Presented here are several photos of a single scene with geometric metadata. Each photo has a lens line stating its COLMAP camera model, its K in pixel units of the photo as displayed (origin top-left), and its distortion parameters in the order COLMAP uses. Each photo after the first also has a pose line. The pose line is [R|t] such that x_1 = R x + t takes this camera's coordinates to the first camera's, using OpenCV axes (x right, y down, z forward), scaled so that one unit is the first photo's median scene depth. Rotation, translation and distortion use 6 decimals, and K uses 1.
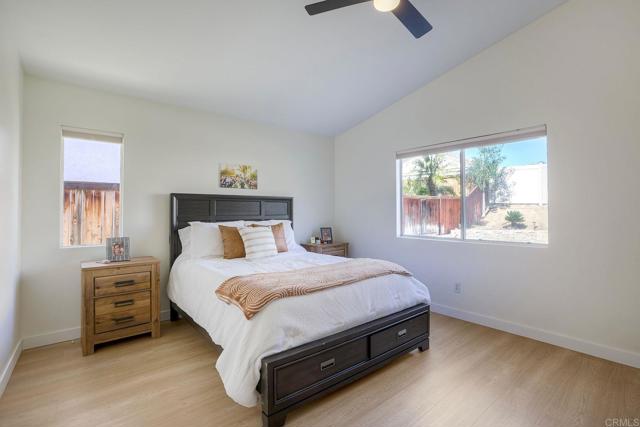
lens RADIAL K [[299.1, 0, 323.0], [0, 299.1, 210.9], [0, 0, 1]] dist [-0.043508, 0.017074]
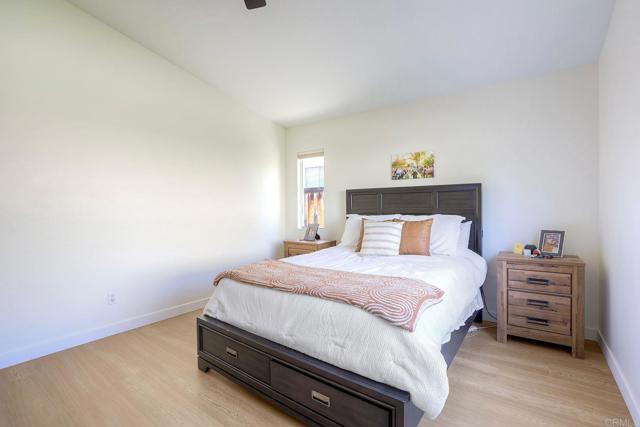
lens RADIAL K [[307.6, 0, 318.7], [0, 307.6, 202.5], [0, 0, 1]] dist [-0.002045, -0.000212]
pose [[0.212138, -0.010646, -0.977182, 0.581125], [0.010445, 0.999908, -0.008626, 0.000705], [0.977184, -0.008376, 0.212229, 0.548737]]
